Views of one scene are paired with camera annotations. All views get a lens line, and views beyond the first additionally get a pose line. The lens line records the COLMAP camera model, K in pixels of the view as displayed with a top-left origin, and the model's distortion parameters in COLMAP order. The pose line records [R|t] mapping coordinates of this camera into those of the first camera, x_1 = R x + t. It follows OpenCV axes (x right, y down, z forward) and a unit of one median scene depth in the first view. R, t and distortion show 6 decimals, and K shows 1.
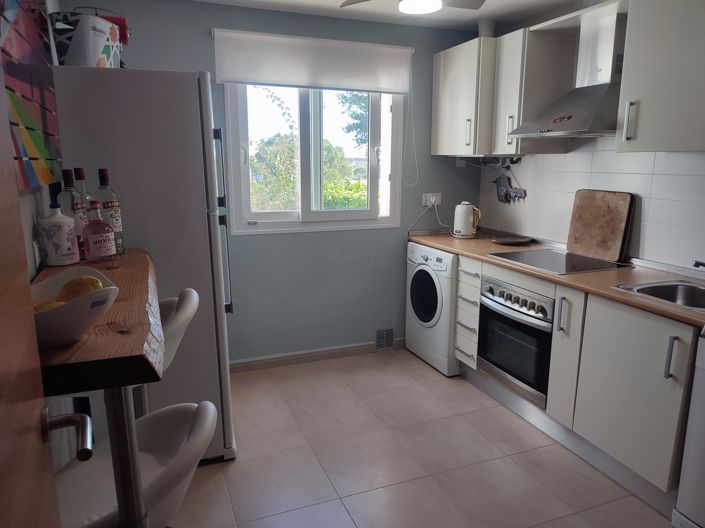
lens RADIAL K [[509.8, 0, 352.5], [0, 509.8, 264.0], [0, 0, 1]] dist [0.008991, 0.000308]
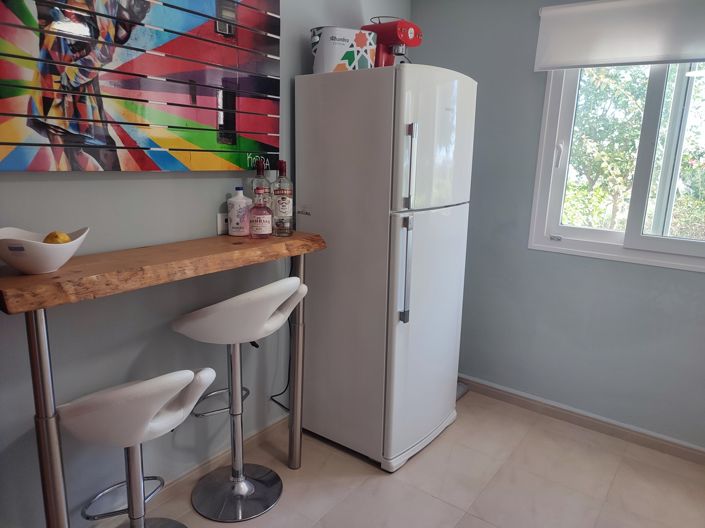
lens RADIAL K [[519.0, 0, 352.5], [0, 519.0, 264.0], [0, 0, 1]] dist [0.046240, -0.001597]
pose [[0.538142, 0.200639, -0.818625, 0.475130], [-0.203507, 0.973448, 0.104805, -0.088356], [0.817917, 0.110196, 0.564684, 0.368987]]
